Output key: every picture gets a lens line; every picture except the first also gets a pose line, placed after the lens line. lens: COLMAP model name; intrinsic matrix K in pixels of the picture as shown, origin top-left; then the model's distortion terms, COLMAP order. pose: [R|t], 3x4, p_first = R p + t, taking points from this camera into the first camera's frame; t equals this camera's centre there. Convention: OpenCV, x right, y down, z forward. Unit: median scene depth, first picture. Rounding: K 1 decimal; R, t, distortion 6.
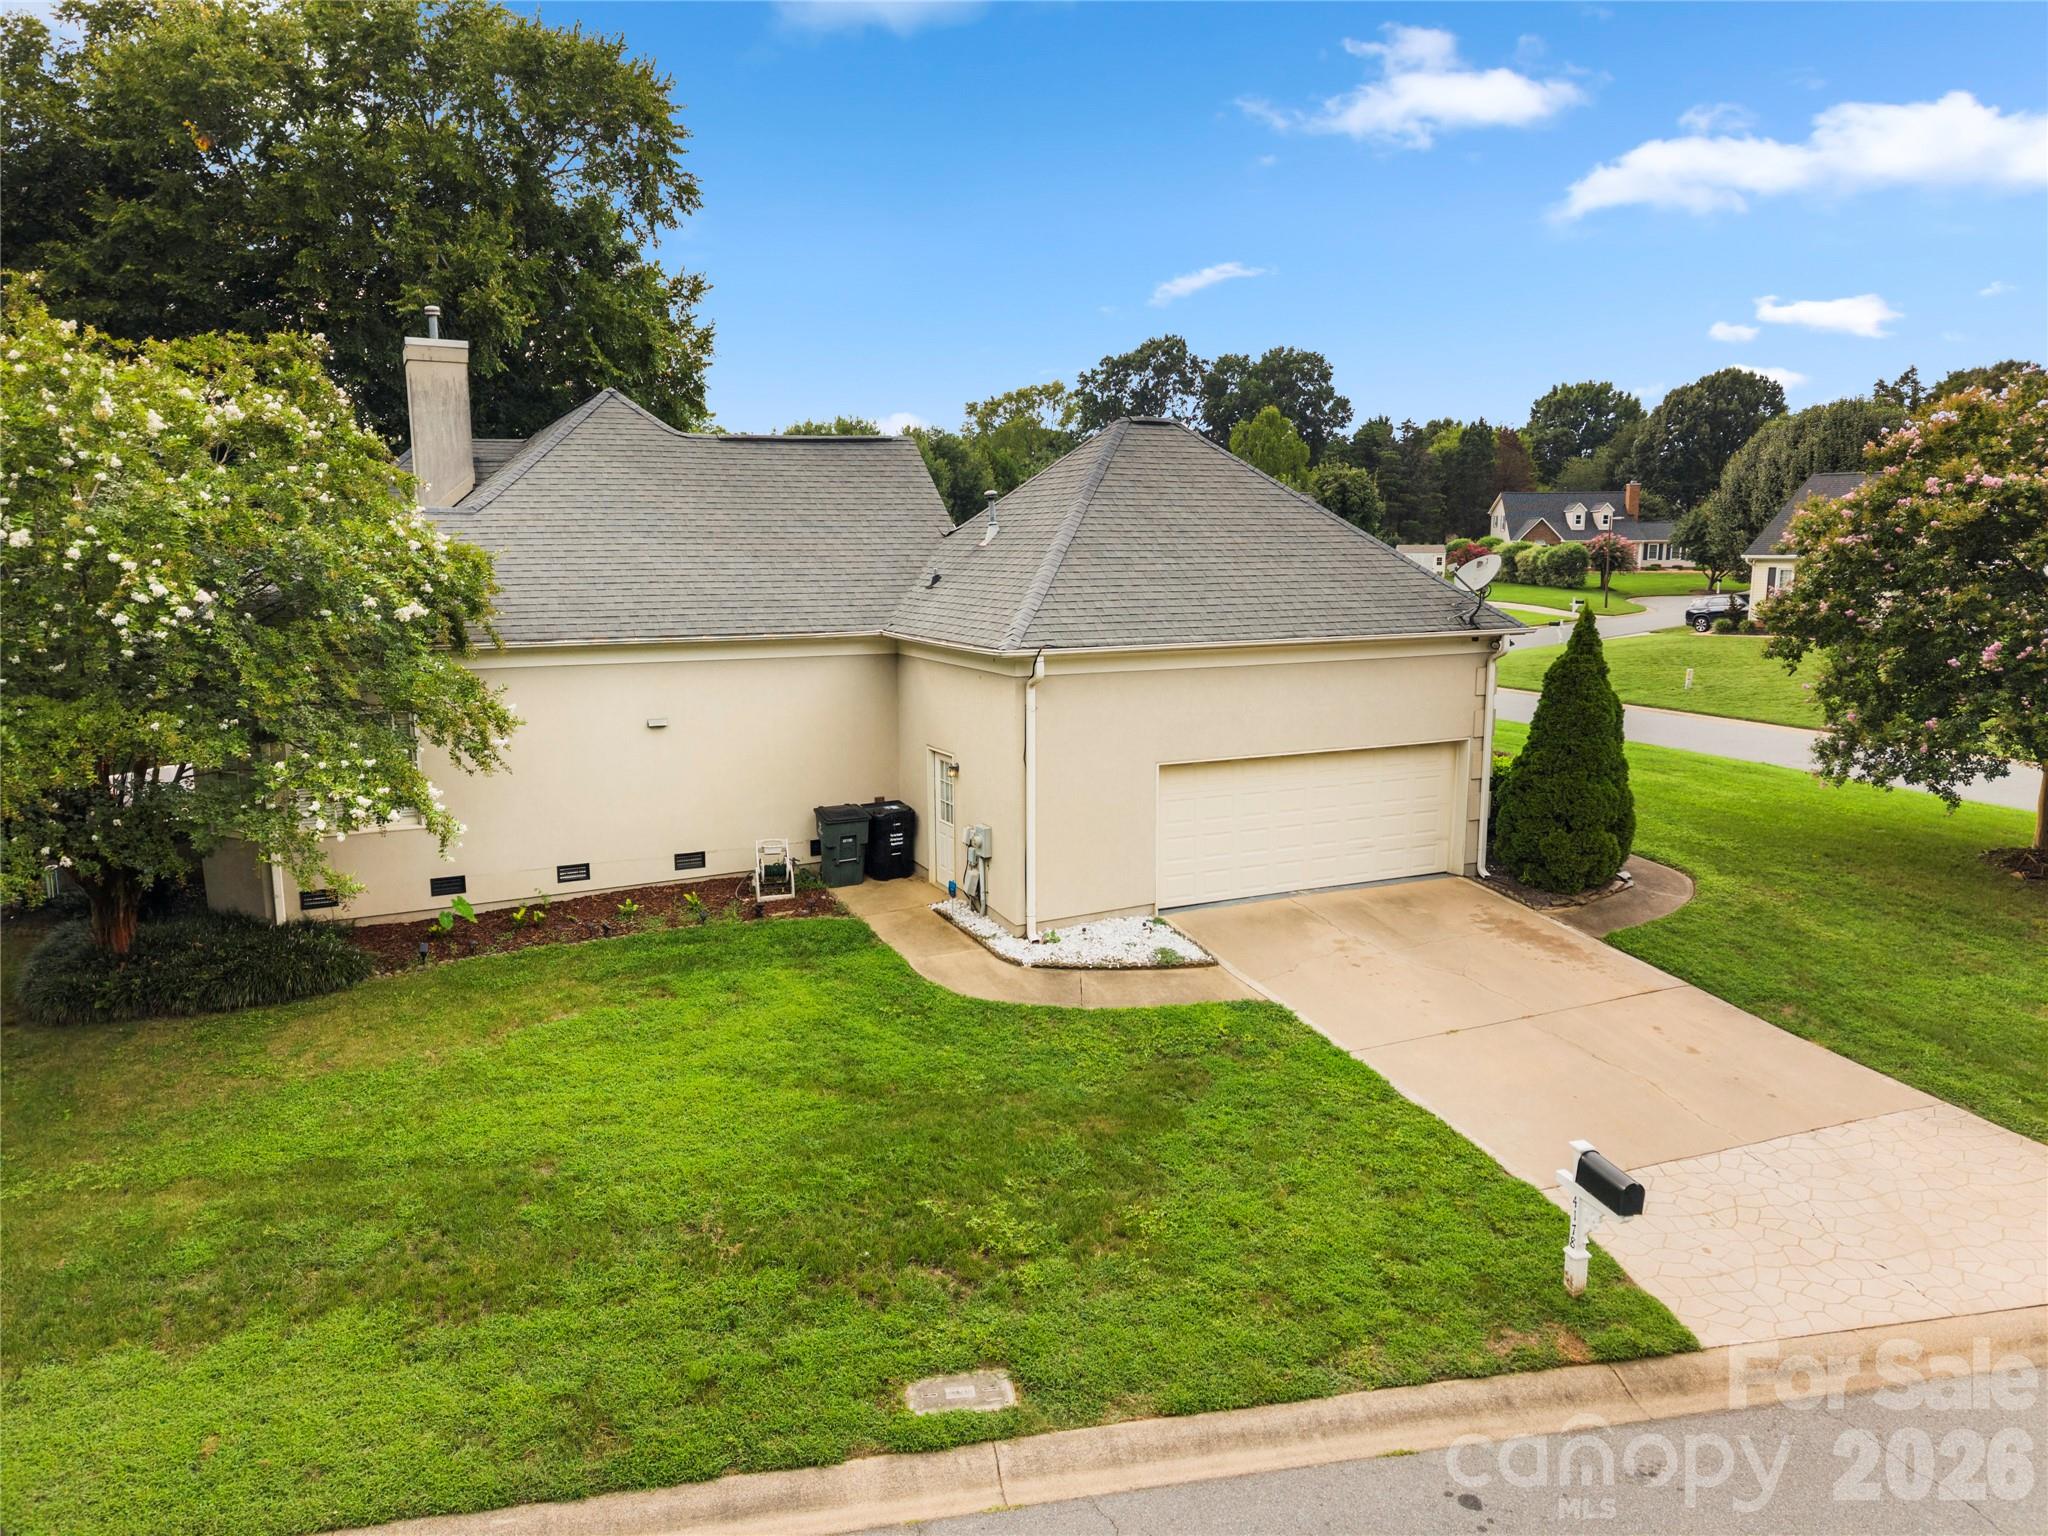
lens RADIAL K [[1399.7, 0, 1024.0], [0, 1399.7, 768.0], [0, 0, 1]] dist [0.053714, -0.000865]
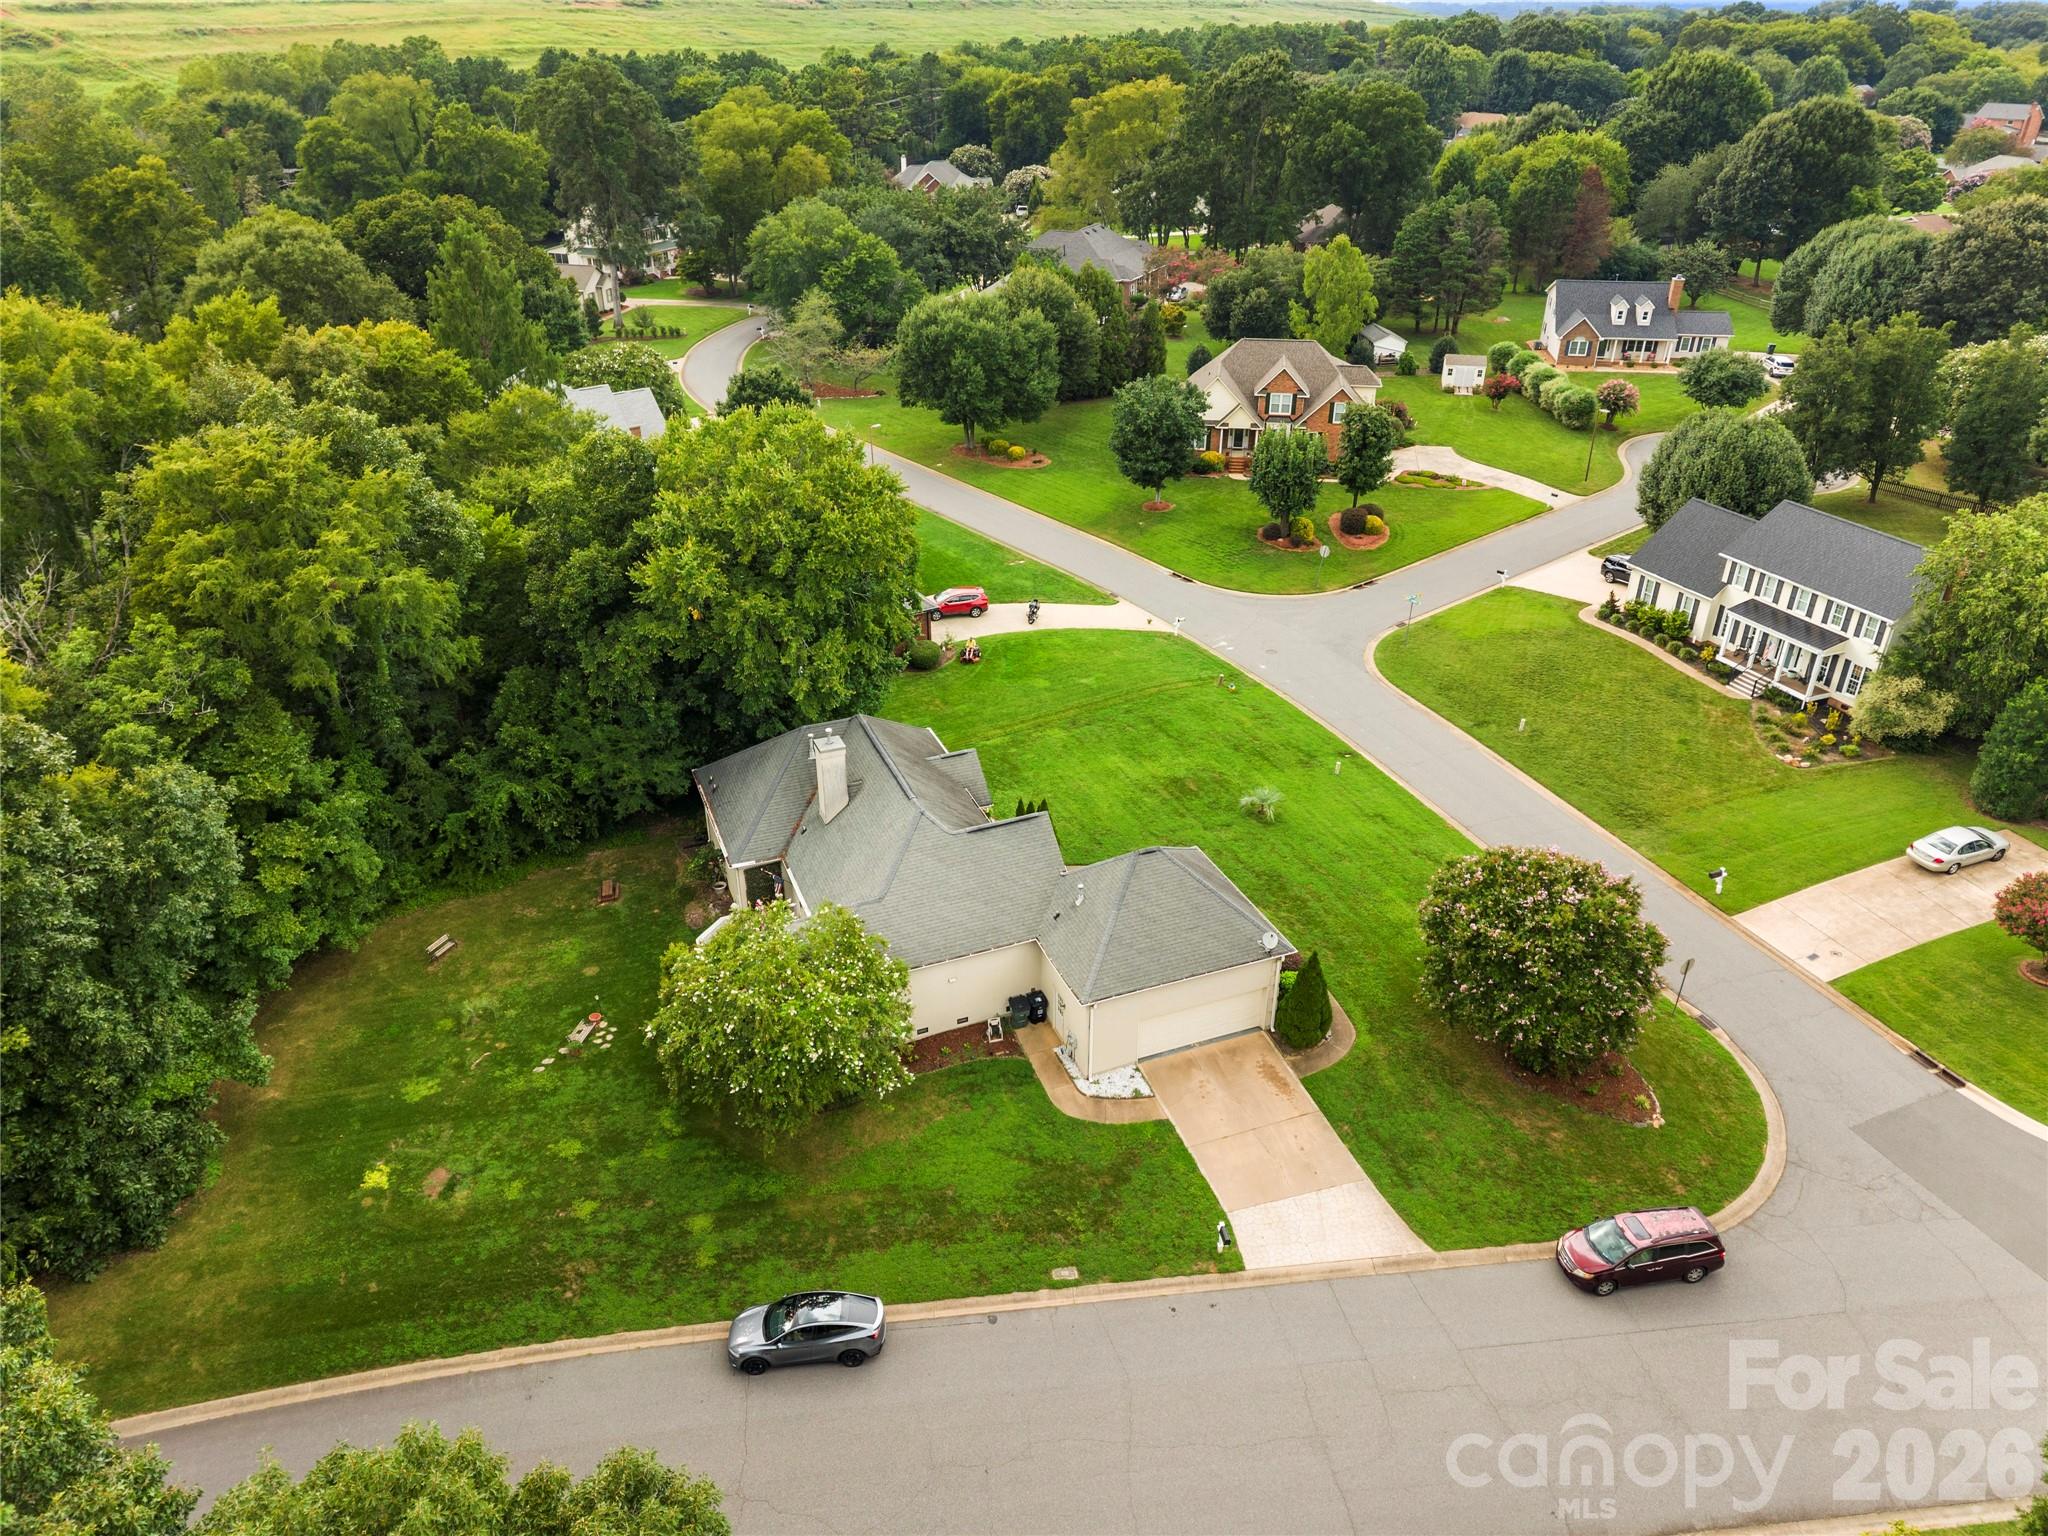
lens RADIAL K [[1399.7, 0, 1024.0], [0, 1399.7, 768.0], [0, 0, 1]] dist [0.053714, -0.000865]
pose [[0.997628, 0.035477, -0.058982, 0.017245], [-0.014820, 0.947547, 0.319272, -1.413379], [0.067215, -0.317641, 0.945826, -1.526235]]
